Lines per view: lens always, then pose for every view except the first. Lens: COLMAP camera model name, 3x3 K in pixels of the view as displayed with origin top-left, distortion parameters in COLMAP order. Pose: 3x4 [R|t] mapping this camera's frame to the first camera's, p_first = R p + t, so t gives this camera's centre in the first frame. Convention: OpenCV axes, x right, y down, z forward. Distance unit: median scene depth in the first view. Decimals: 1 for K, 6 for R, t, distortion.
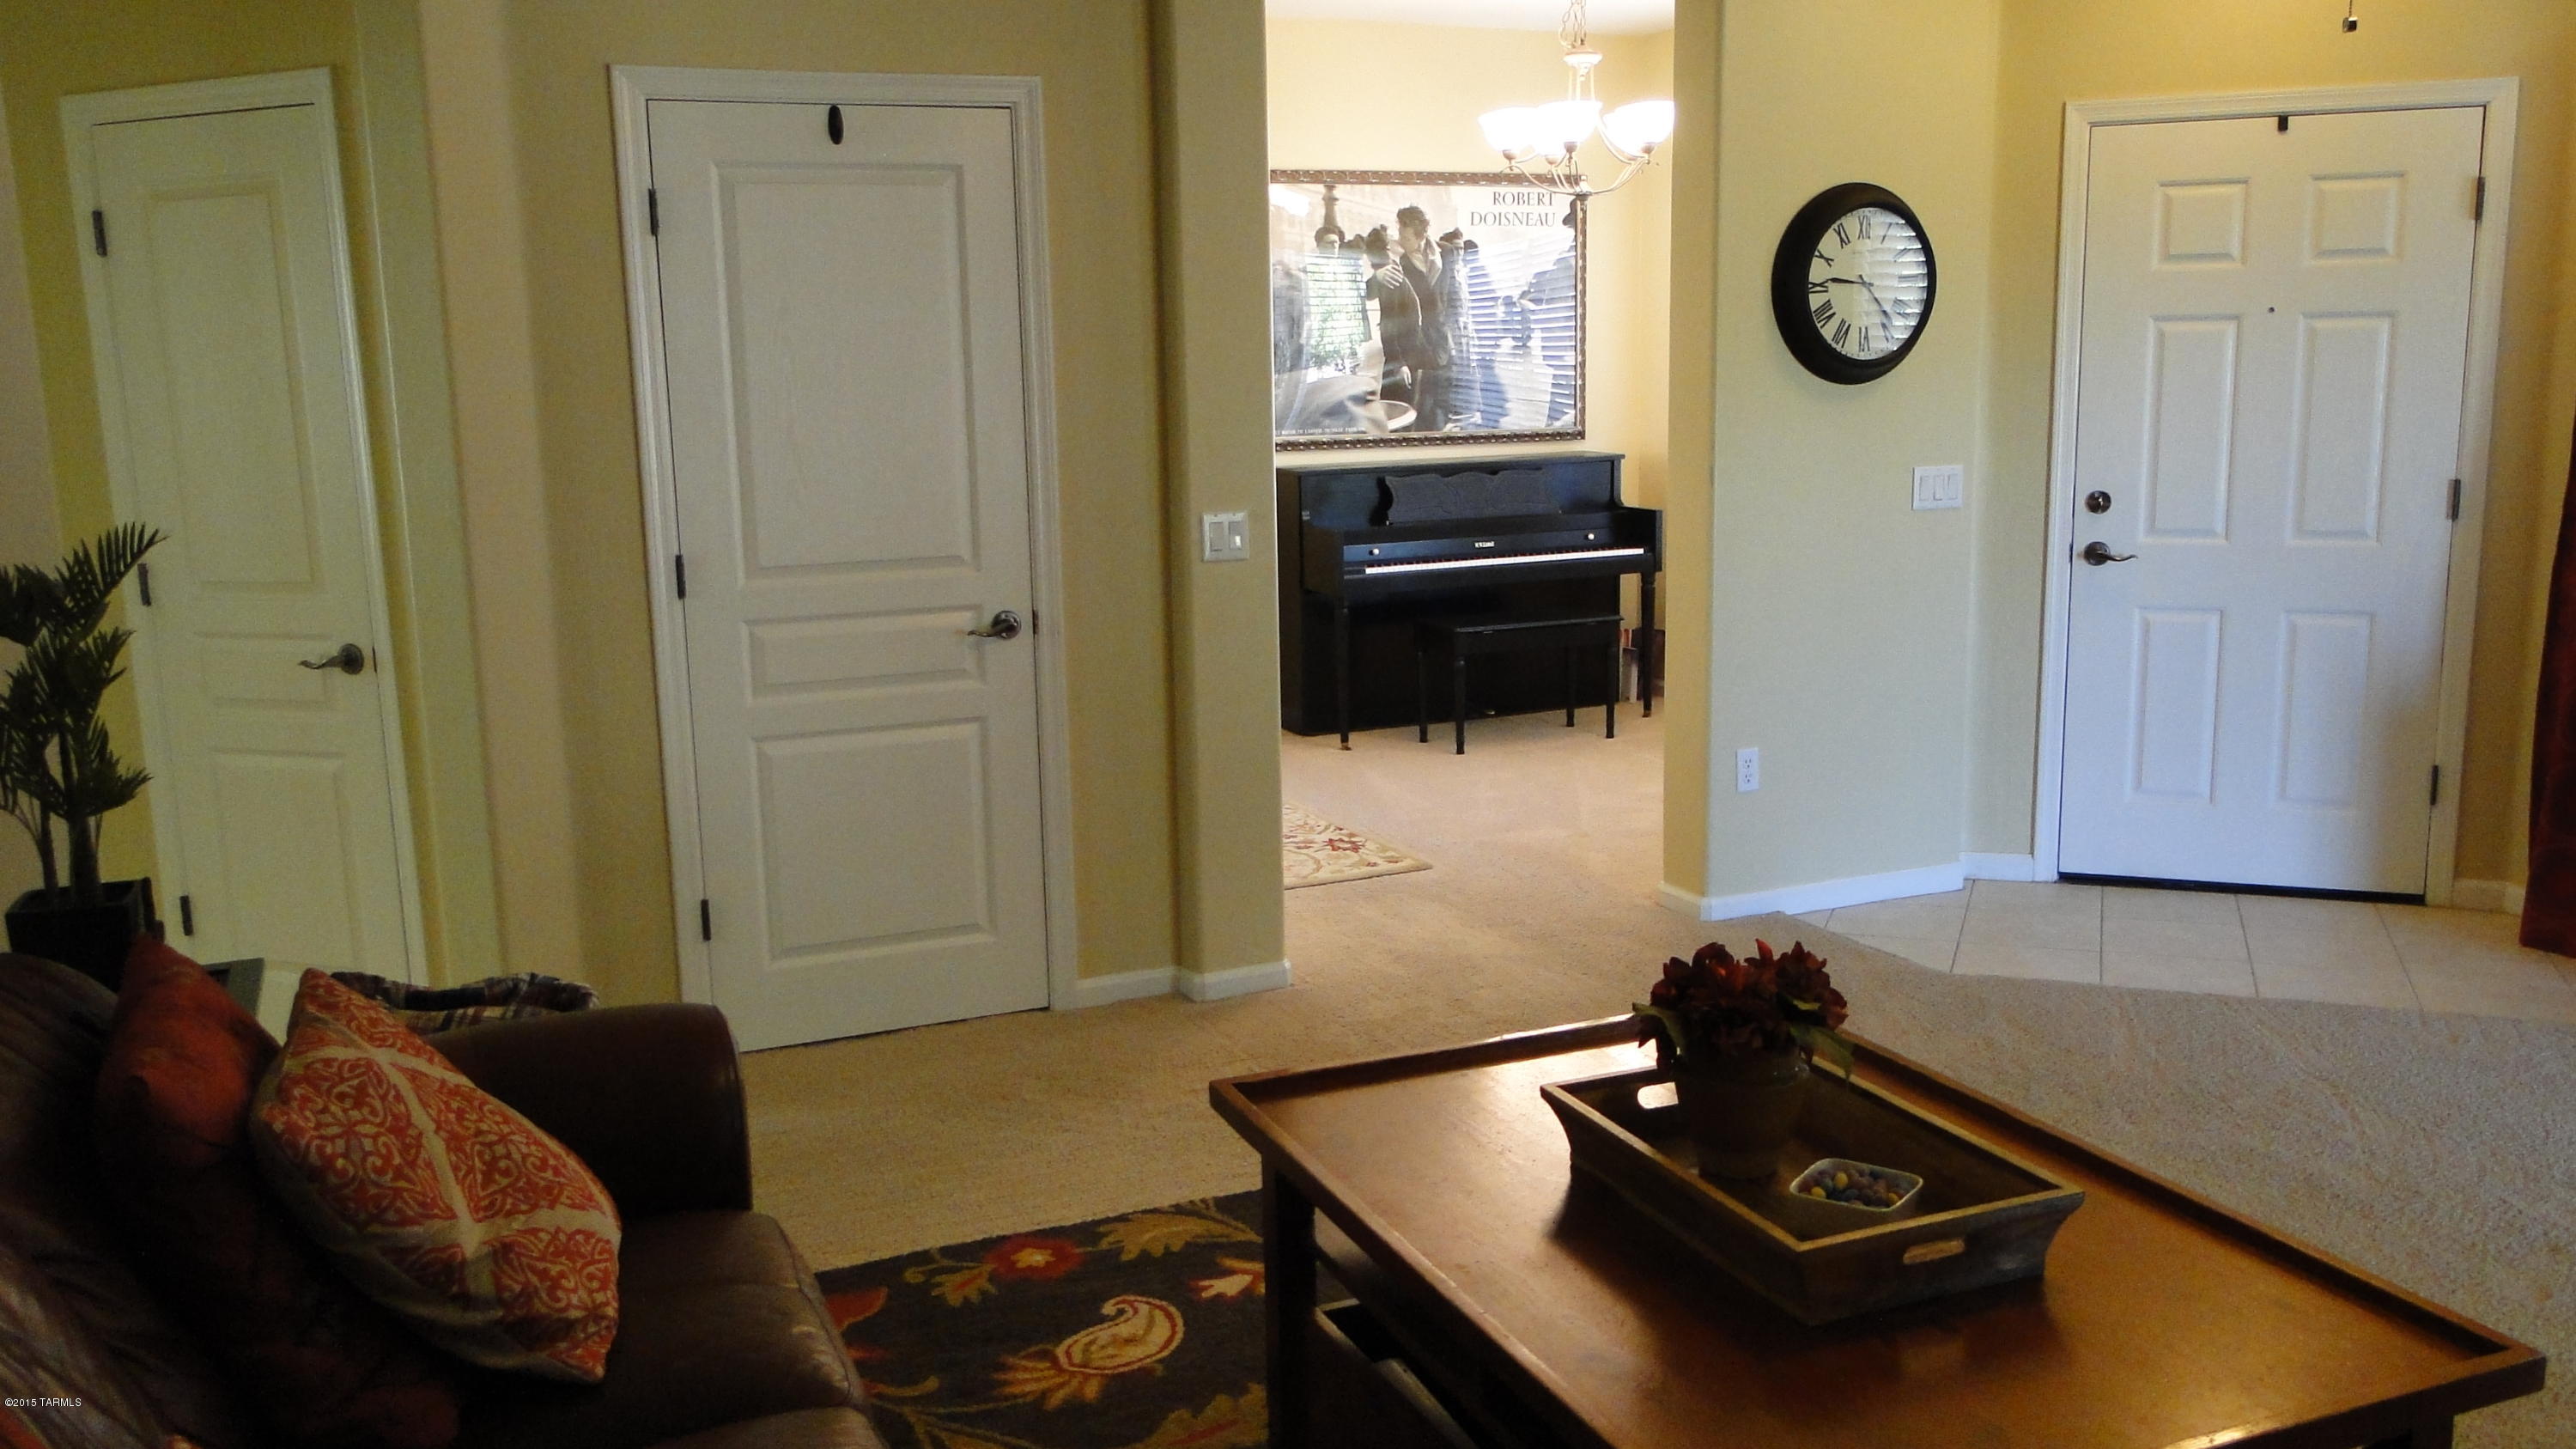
lens RADIAL K [[2219.4, 0, 1288.0], [0, 2219.4, 724.5], [0, 0, 1]] dist [-0.005938, -0.001252]
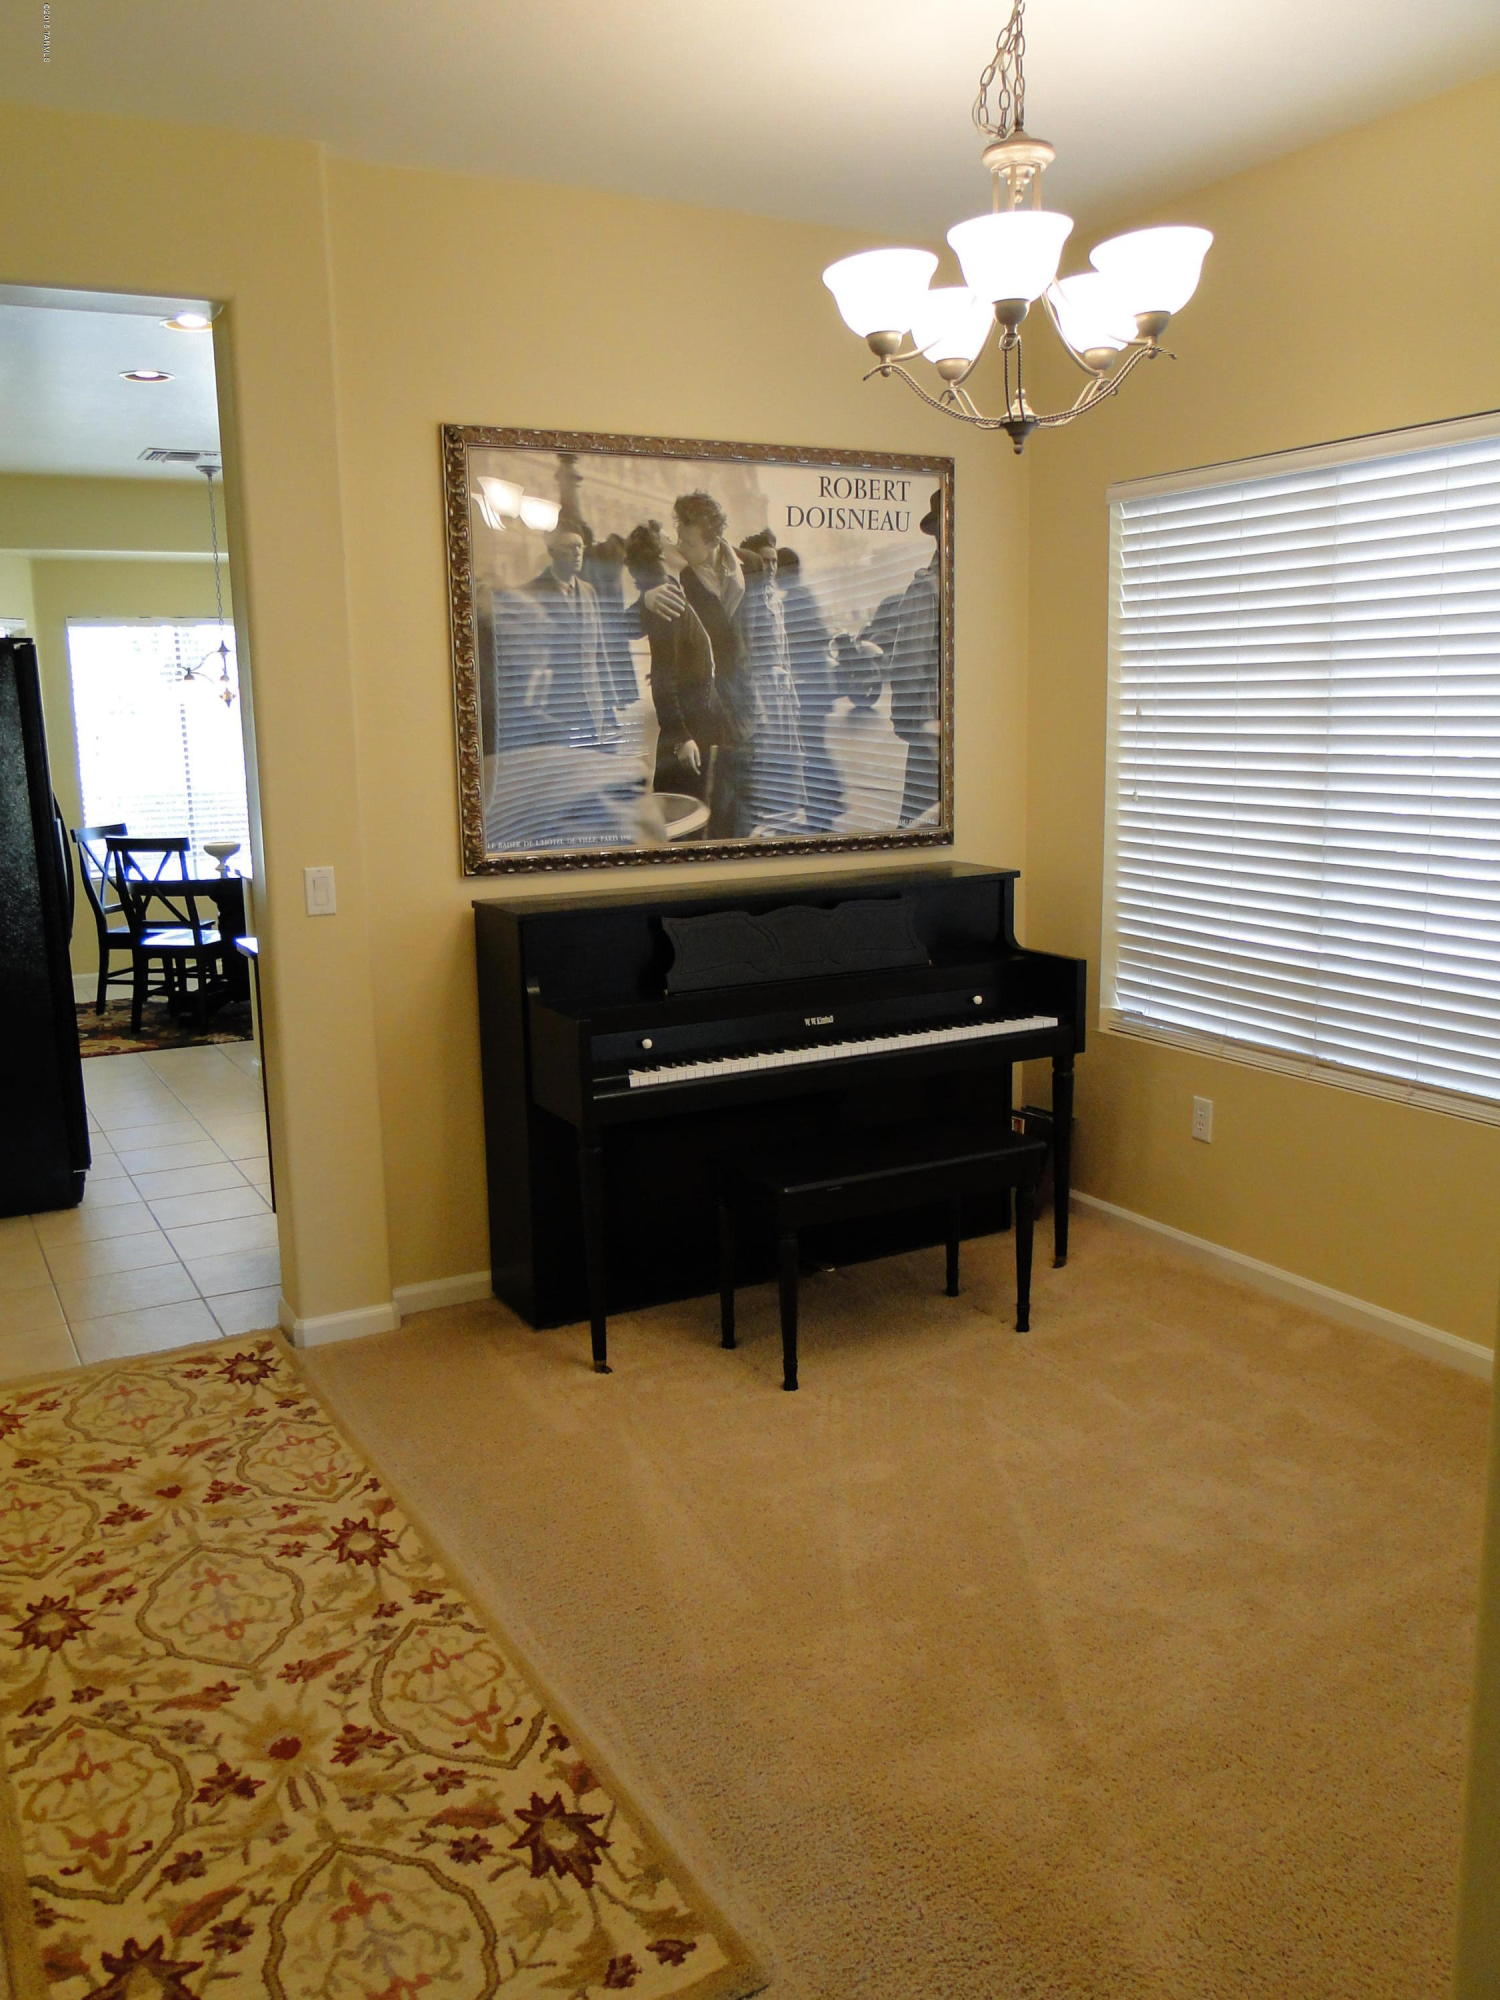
lens RADIAL K [[1651.7, 0, 750.0], [0, 1651.7, 1000.0], [0, 0, 1]] dist [0.005045, -0.006036]
pose [[0.996495, -0.015026, 0.082295, 0.028782], [0.014608, 0.999877, 0.005672, -0.087059], [-0.082370, -0.004450, 0.996592, 0.510646]]
